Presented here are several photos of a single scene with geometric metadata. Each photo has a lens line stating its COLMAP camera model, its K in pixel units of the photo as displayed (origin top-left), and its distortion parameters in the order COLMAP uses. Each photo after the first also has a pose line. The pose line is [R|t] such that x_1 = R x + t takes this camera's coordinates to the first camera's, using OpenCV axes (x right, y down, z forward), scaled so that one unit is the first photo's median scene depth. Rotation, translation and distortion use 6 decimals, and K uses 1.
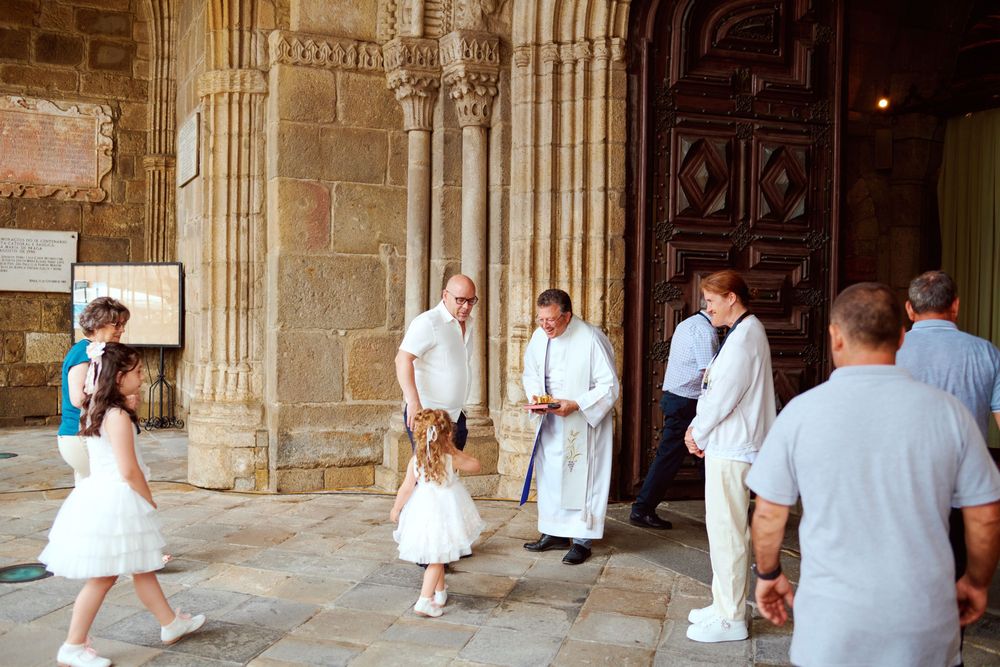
lens RADIAL K [[983.5, 0, 502.2], [0, 983.5, 334.5], [0, 0, 1]] dist [-0.048210, 0.000000]
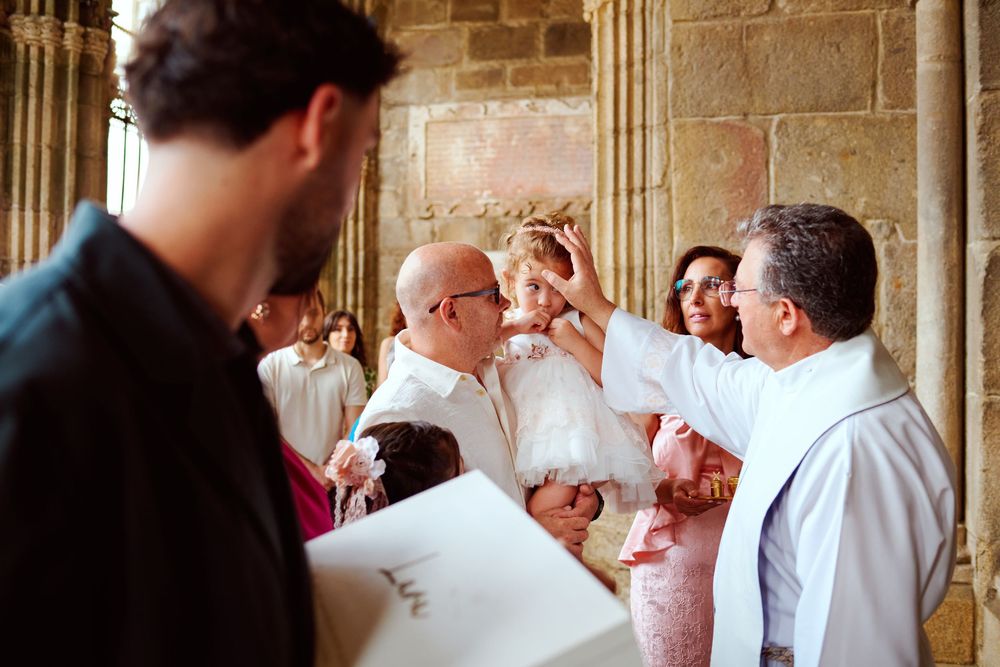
lens RADIAL K [[983.5, 0, 492.9], [0, 983.5, 324.1], [0, 0, 1]] dist [-0.048210, 0.000000]
pose [[0.763890, -0.017973, -0.645096, 0.064201], [-0.010356, 0.999142, -0.040099, -0.012003], [0.645263, 0.037312, 0.763049, 0.462892]]
